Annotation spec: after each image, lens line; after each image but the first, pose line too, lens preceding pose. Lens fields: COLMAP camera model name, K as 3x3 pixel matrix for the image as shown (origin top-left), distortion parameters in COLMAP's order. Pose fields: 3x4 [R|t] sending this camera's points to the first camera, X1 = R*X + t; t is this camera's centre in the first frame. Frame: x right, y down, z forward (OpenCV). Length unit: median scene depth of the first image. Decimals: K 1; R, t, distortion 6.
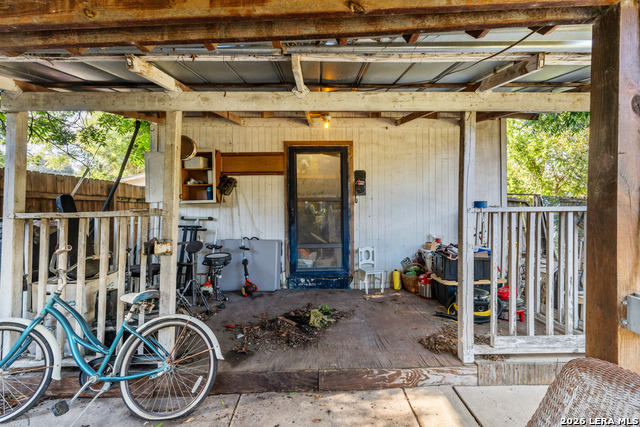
lens RADIAL K [[306.5, 0, 319.1], [0, 306.5, 214.4], [0, 0, 1]] dist [0.011237, -0.000681]
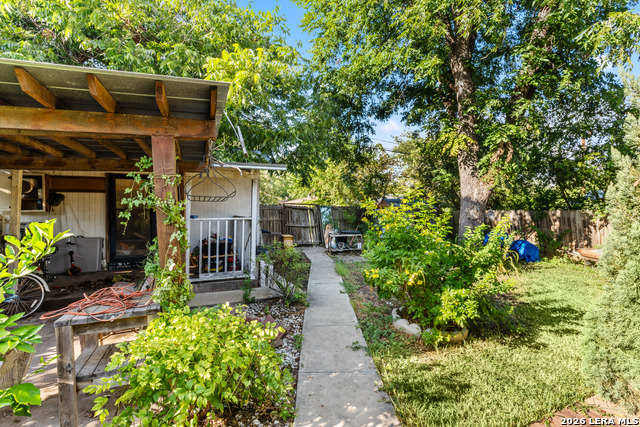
lens RADIAL K [[306.5, 0, 321.6], [0, 306.5, 214.8], [0, 0, 1]] dist [0.011237, -0.000681]
pose [[0.918924, 0.000819, 0.394433, 0.259330], [-0.002268, 0.999992, 0.003206, -0.031338], [-0.394427, -0.003840, 0.918919, -0.773234]]
